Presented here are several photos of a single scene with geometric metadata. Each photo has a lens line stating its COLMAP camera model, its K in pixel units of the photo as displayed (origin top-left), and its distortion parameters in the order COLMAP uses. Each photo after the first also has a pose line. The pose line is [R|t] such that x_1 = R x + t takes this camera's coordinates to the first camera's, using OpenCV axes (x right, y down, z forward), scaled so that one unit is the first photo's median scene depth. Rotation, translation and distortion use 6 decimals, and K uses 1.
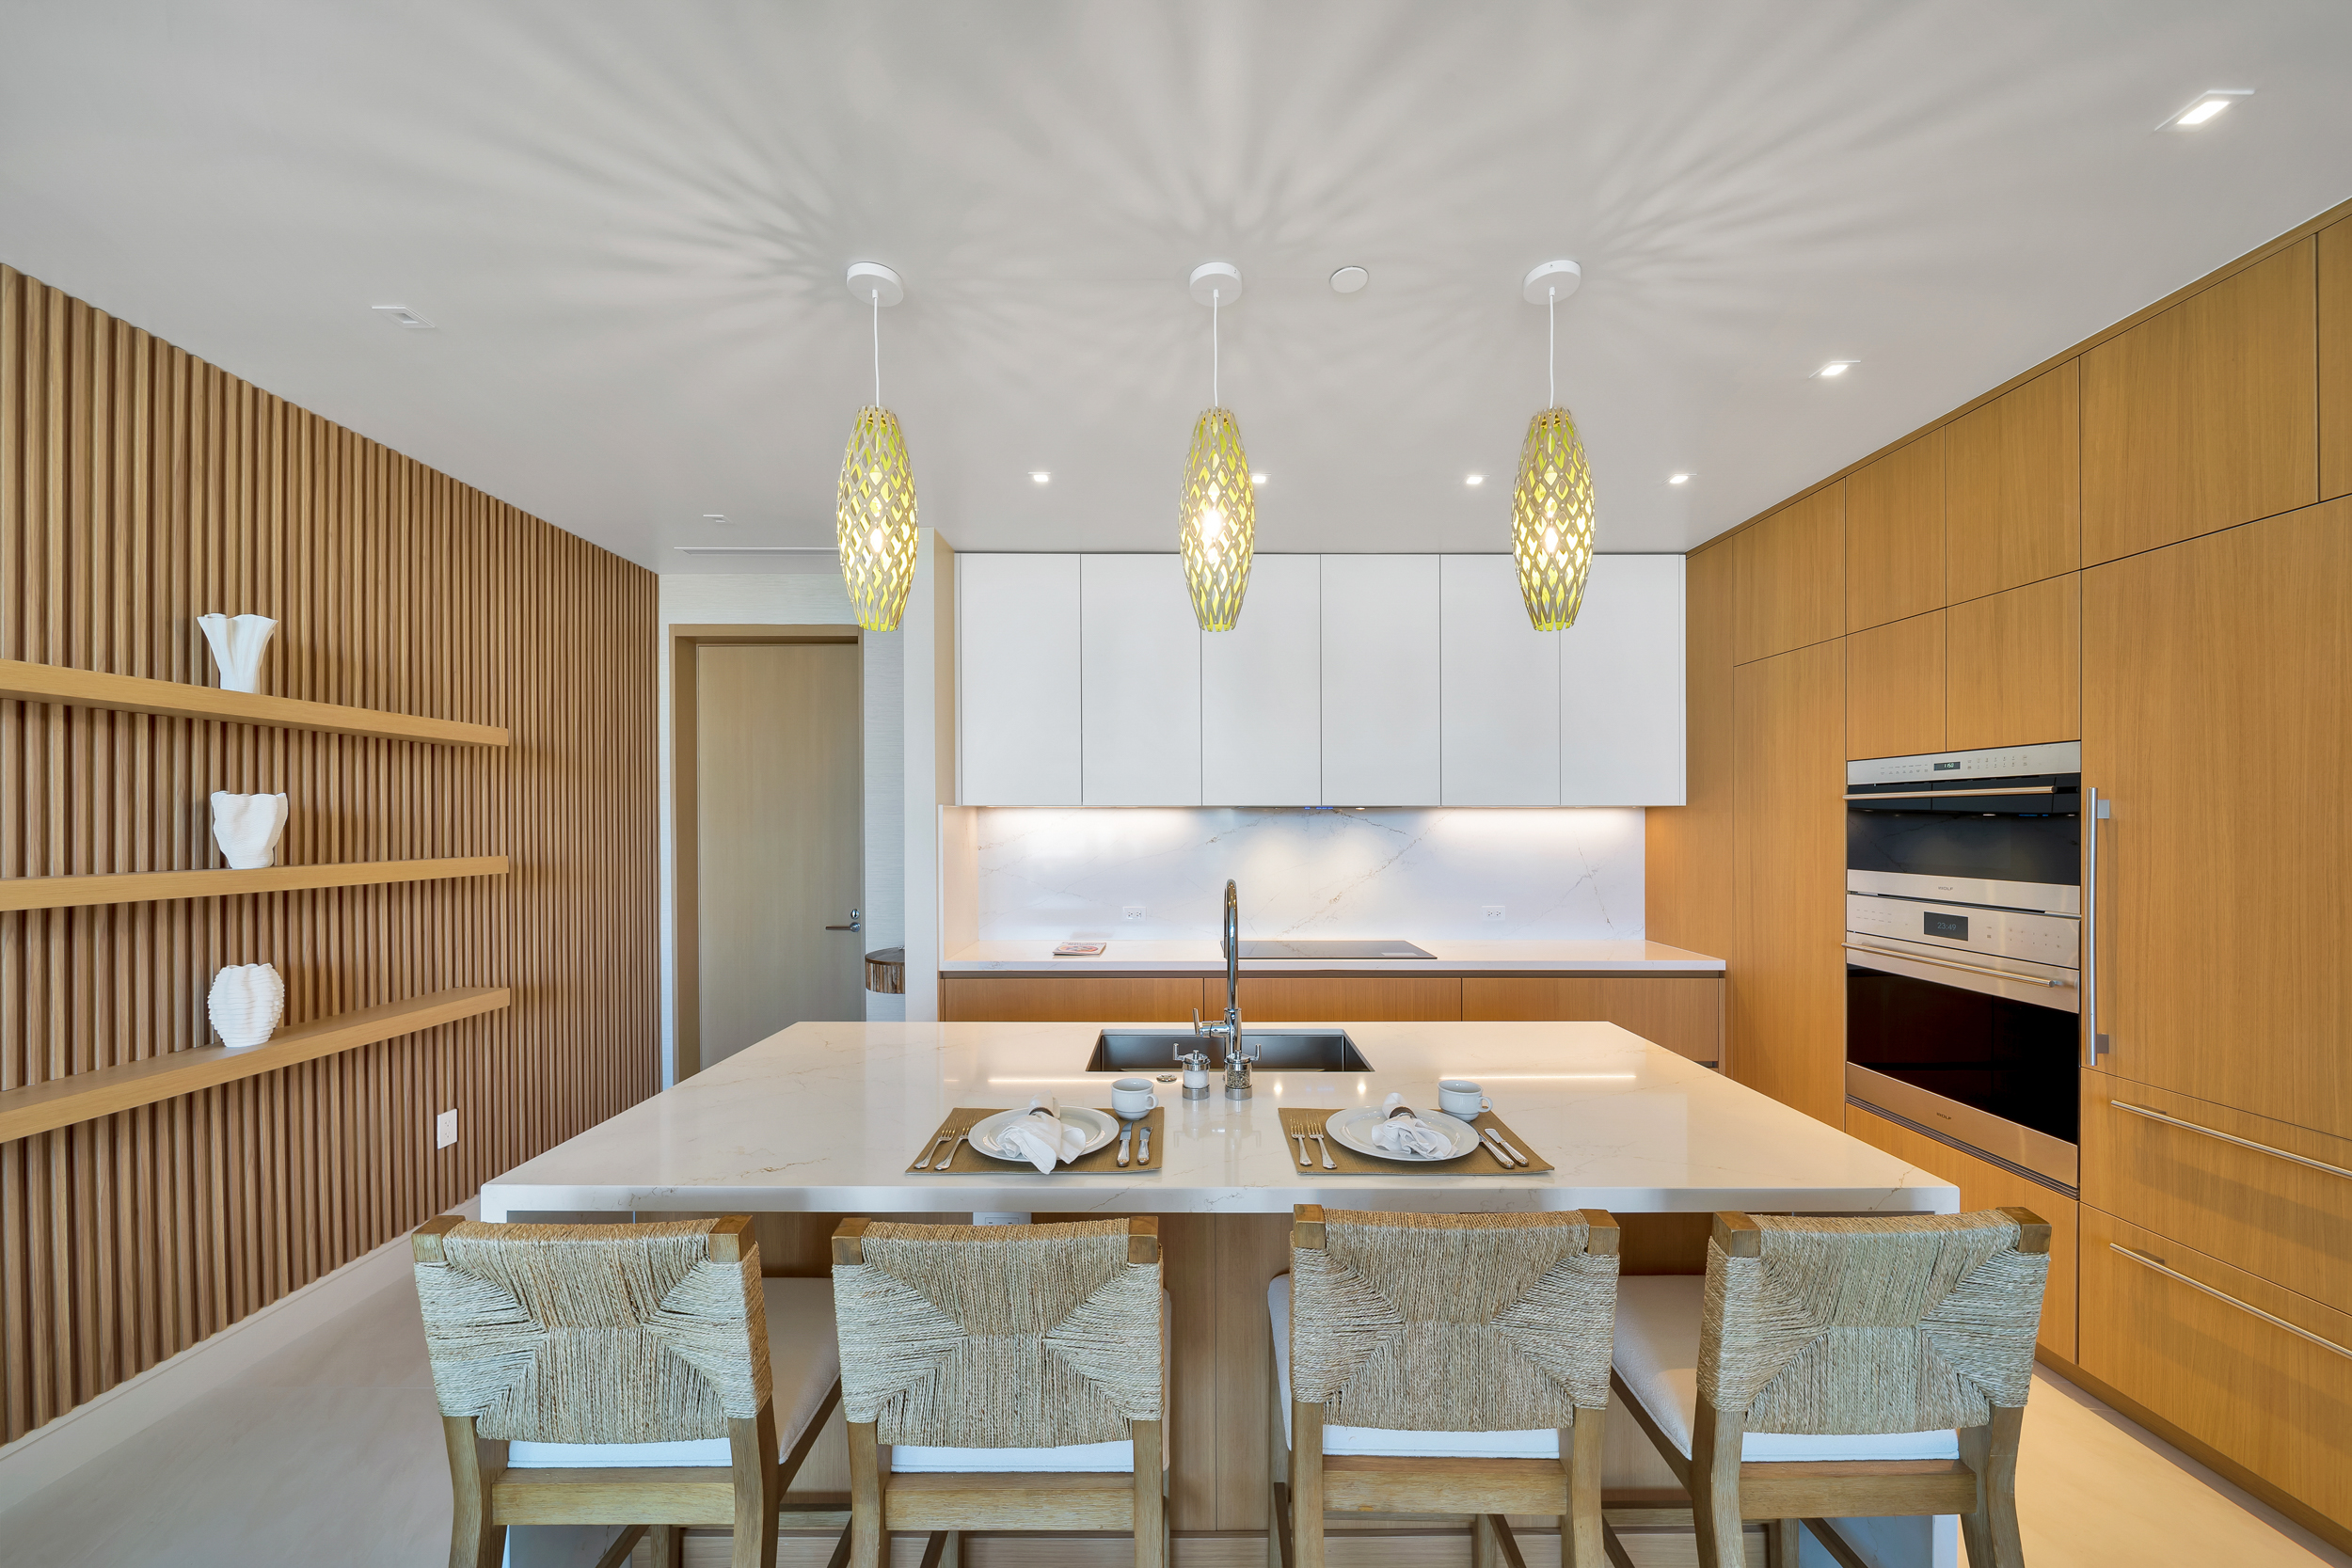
lens RADIAL K [[832.9, 0, 1176.2], [0, 832.9, 824.0], [0, 0, 1]] dist [-0.003482, -0.001046]
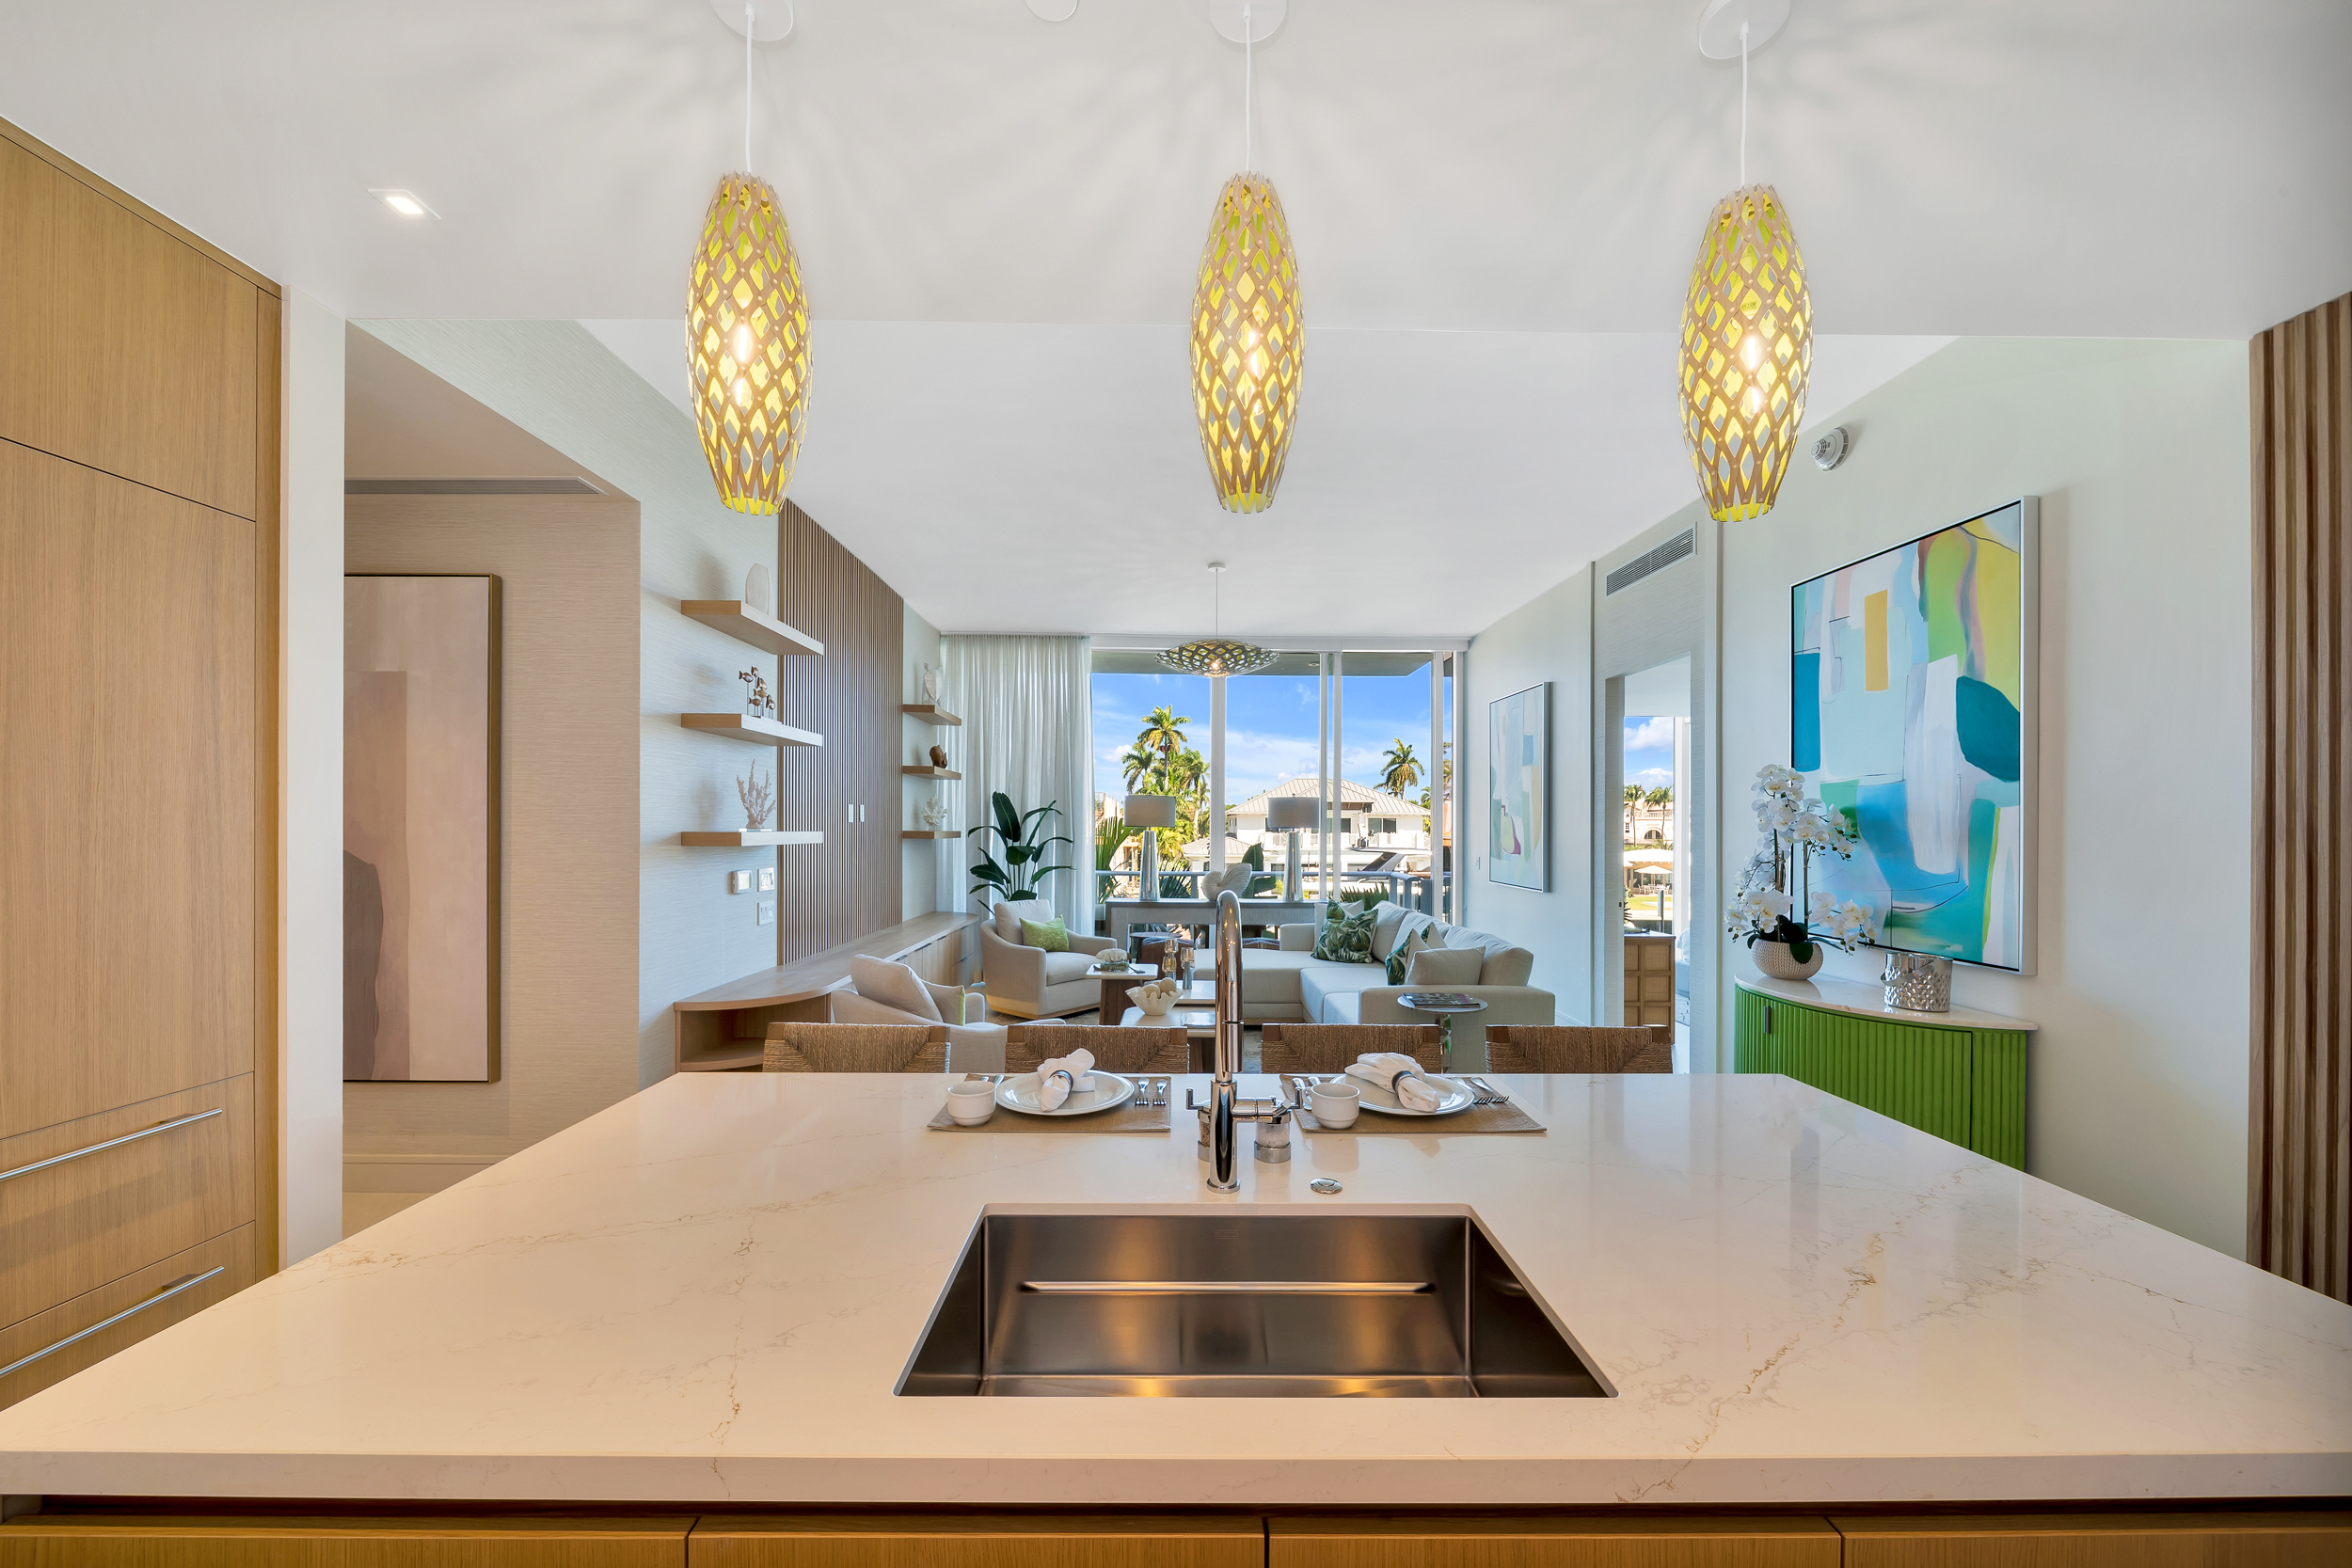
lens RADIAL K [[832.9, 0, 1160.9], [0, 832.9, 833.5], [0, 0, 1]] dist [-0.003482, -0.001046]
pose [[-0.999989, -0.004631, -0.000631, 0.088662], [-0.004639, 0.999917, 0.012013, 0.016879], [0.000575, 0.012016, -0.999928, 1.302409]]
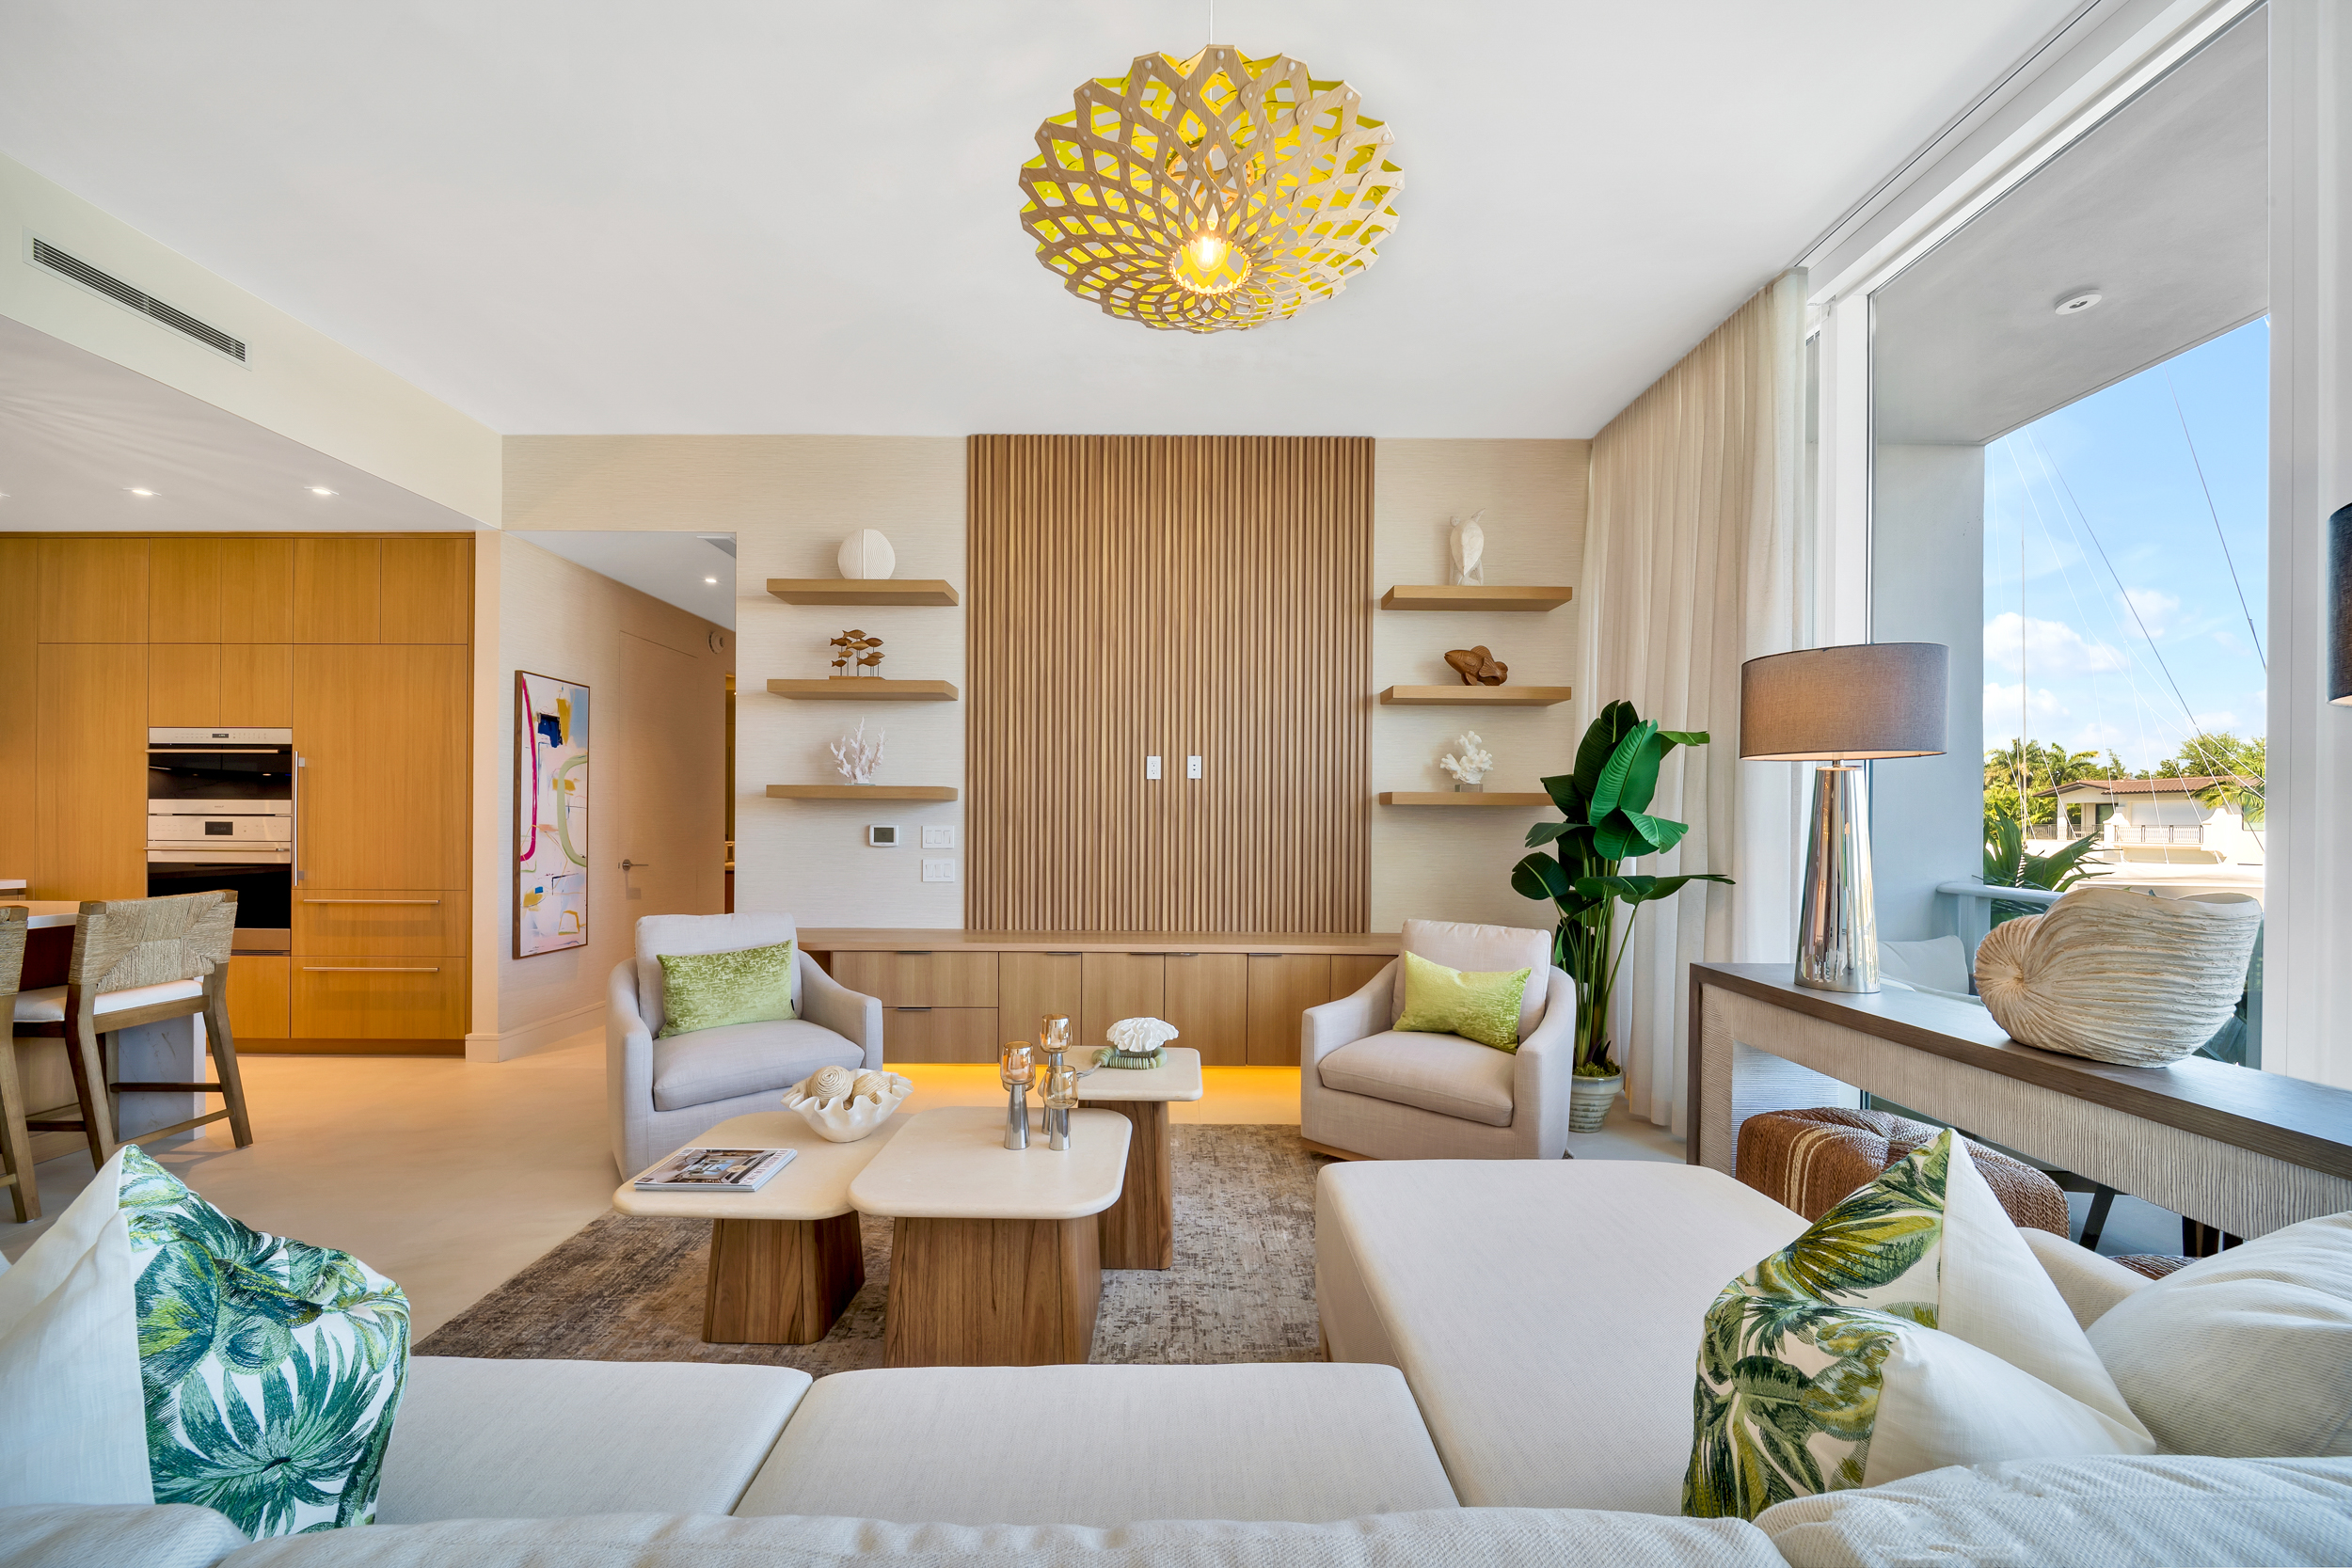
lens RADIAL K [[832.9, 0, 1188.0], [0, 832.9, 821.9], [0, 0, 1]] dist [-0.003482, -0.001046]
pose [[-0.007408, 0.000139, 0.999973, -0.834809], [-0.002614, 0.999997, -0.000158, 0.108497], [-0.999969, -0.002616, -0.007408, -1.034783]]
